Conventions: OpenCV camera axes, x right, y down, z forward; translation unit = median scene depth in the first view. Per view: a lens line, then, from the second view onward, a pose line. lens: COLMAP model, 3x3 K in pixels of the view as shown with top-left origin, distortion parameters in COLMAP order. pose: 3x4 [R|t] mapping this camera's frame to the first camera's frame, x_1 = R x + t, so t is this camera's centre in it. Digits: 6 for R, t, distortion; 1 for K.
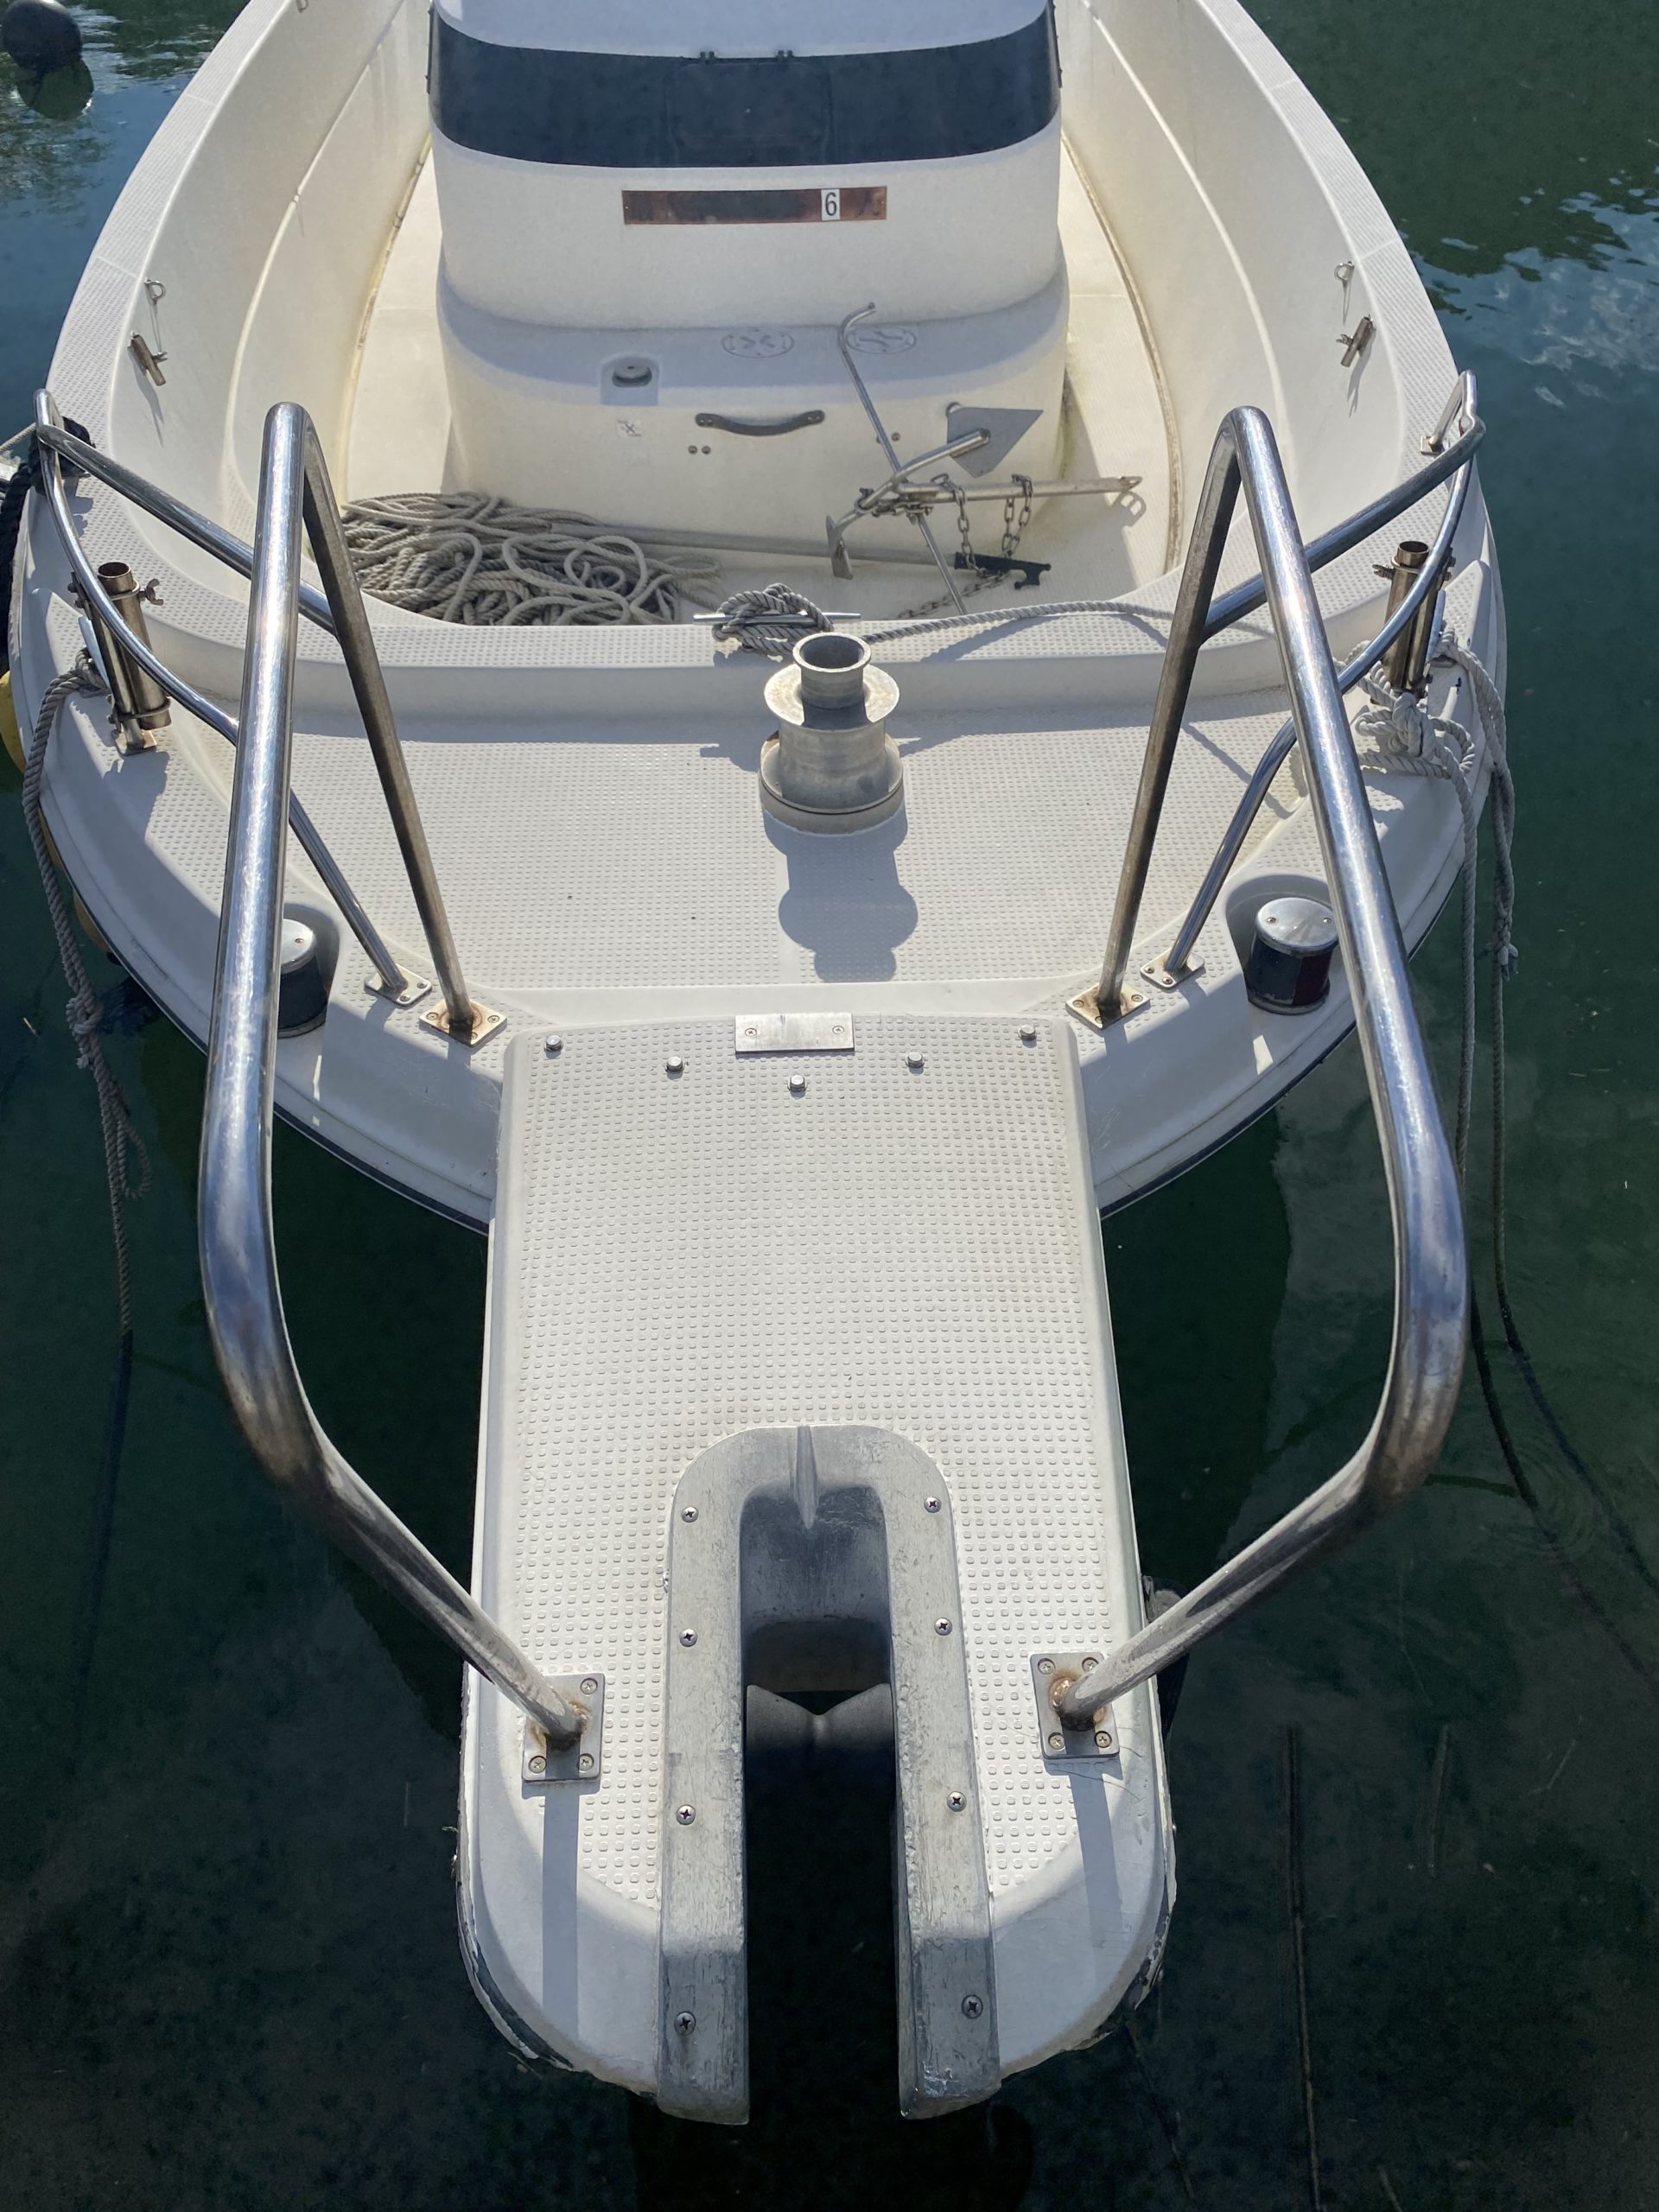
lens RADIAL K [[1719.2, 0, 828.0], [0, 1719.2, 1116.1], [0, 0, 1]] dist [-0.008619, 0.002578]
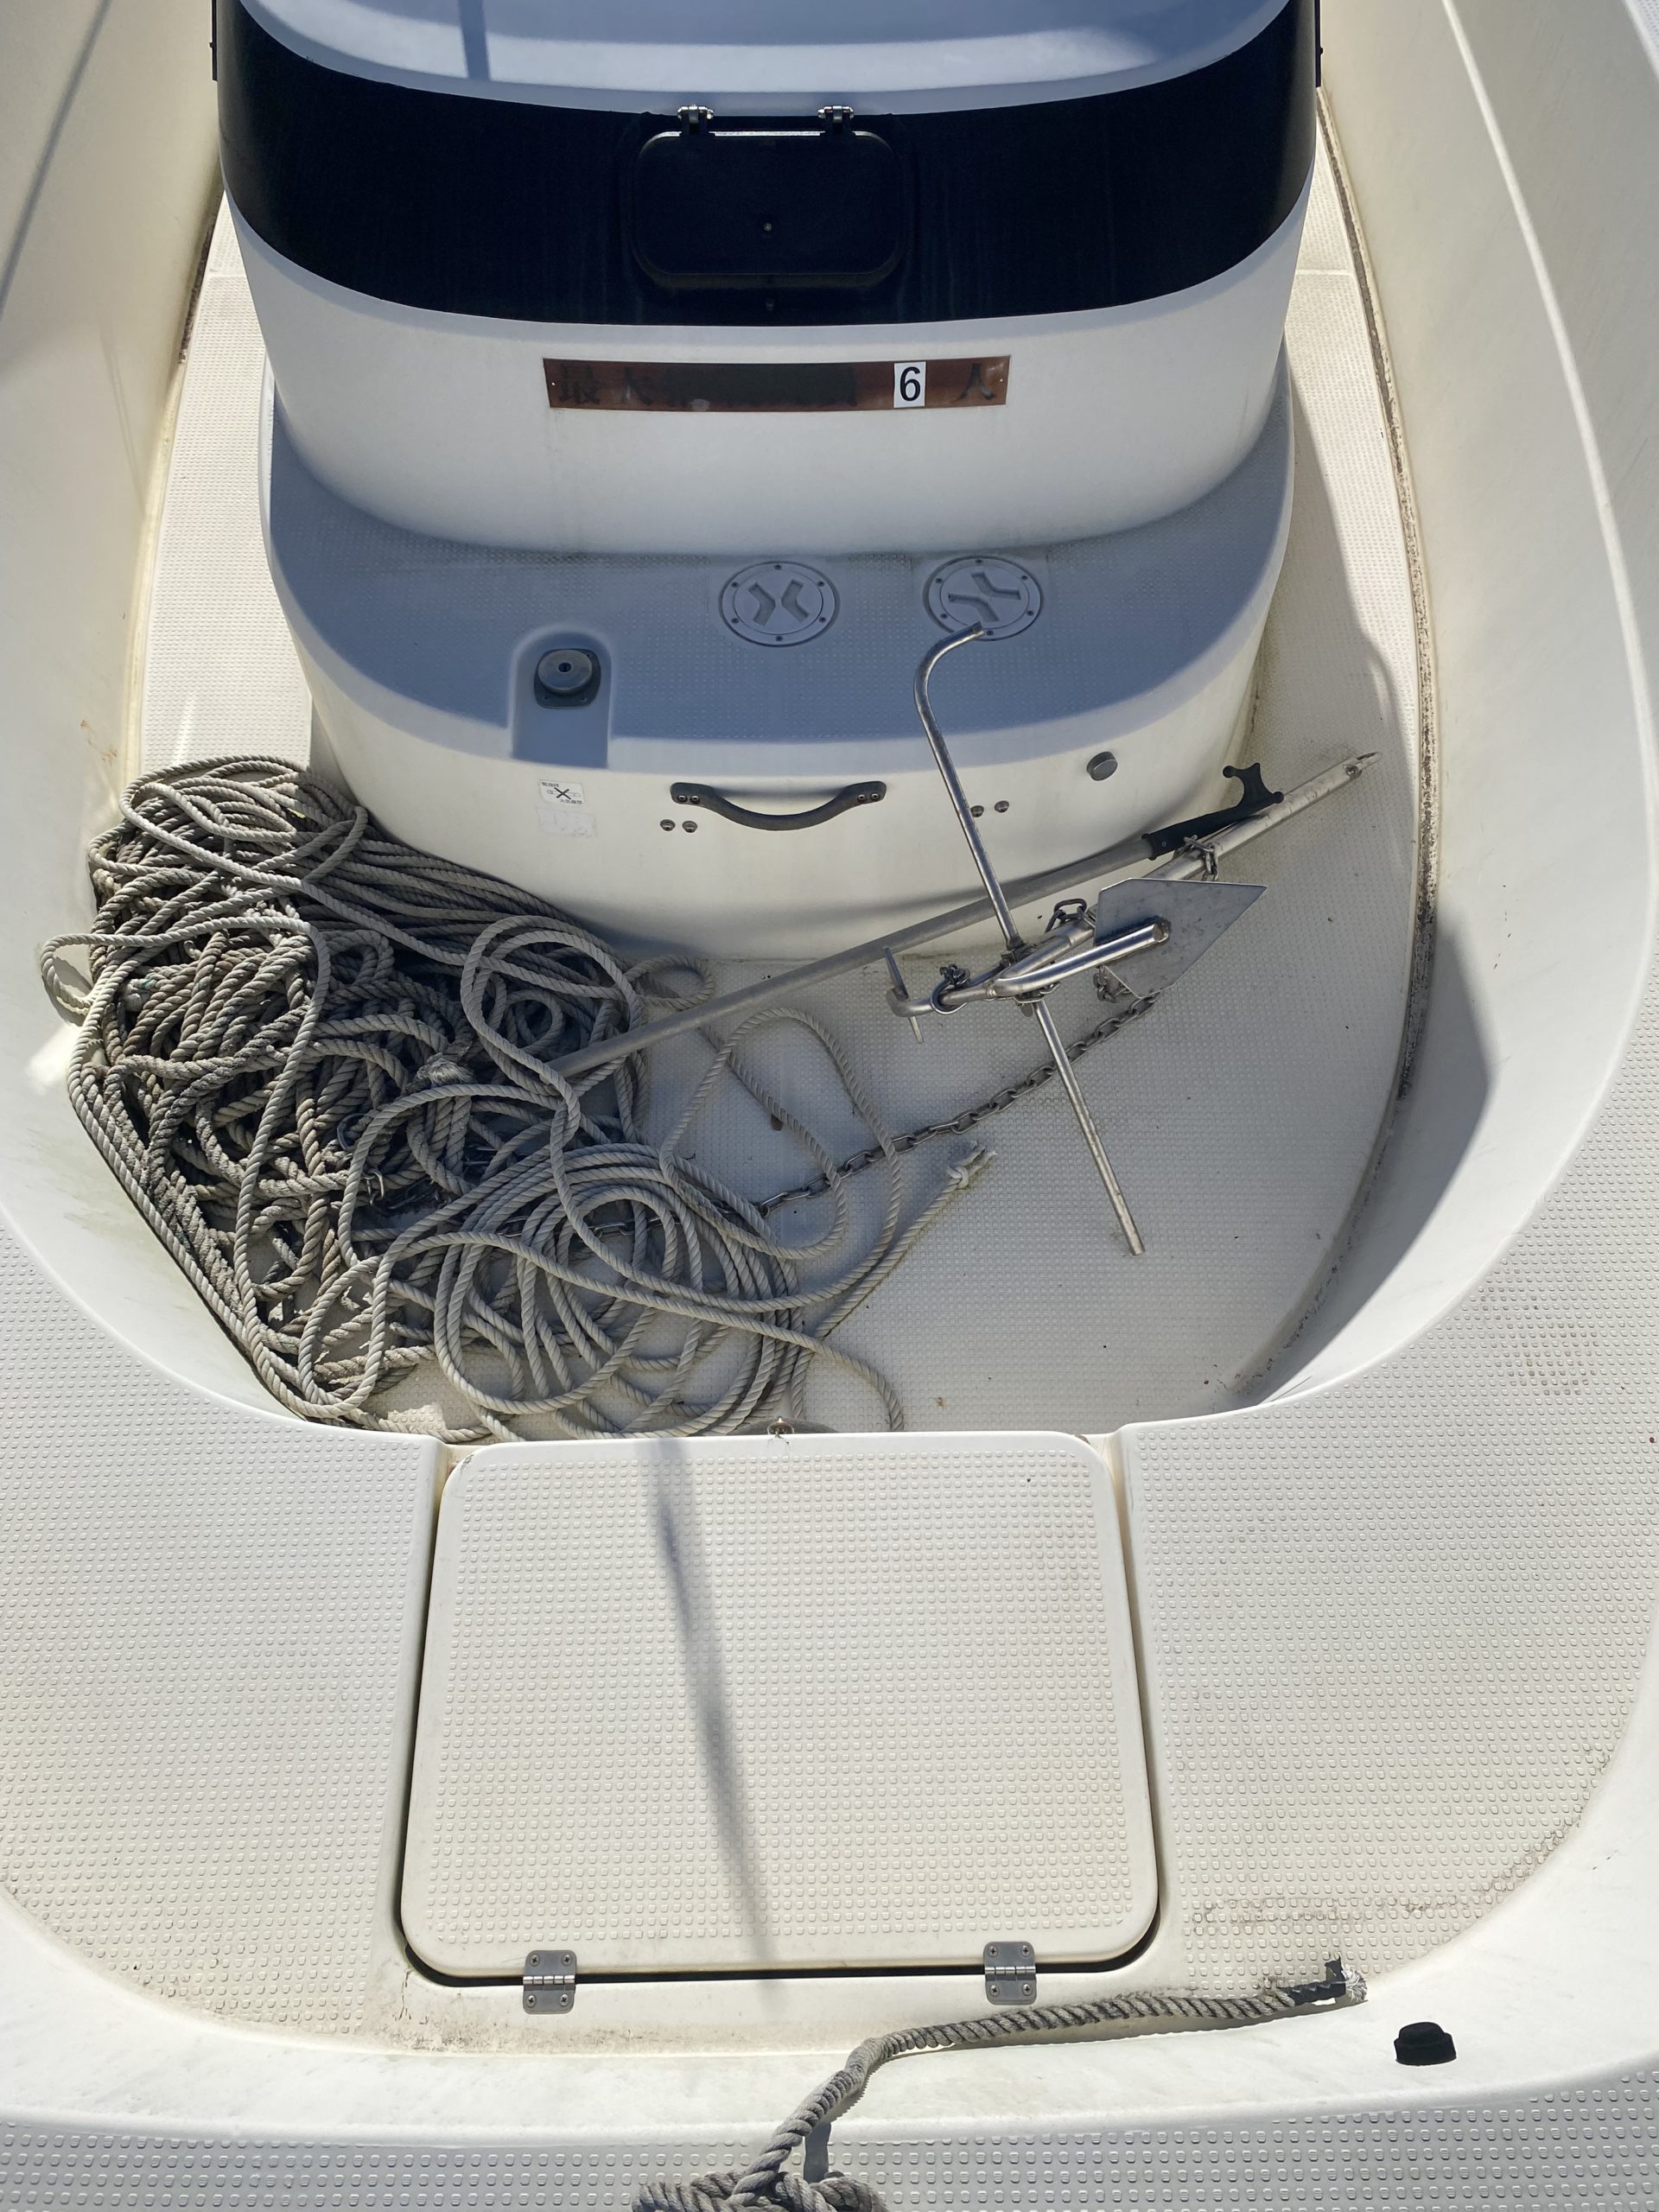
lens RADIAL K [[1719.2, 0, 834.1], [0, 1719.2, 1098.0], [0, 0, 1]] dist [-0.008619, 0.002578]
pose [[0.999554, 0.028098, -0.010104, -0.011231], [-0.025103, 0.973983, 0.225227, -0.431224], [0.016170, -0.224873, 0.974254, 0.389532]]
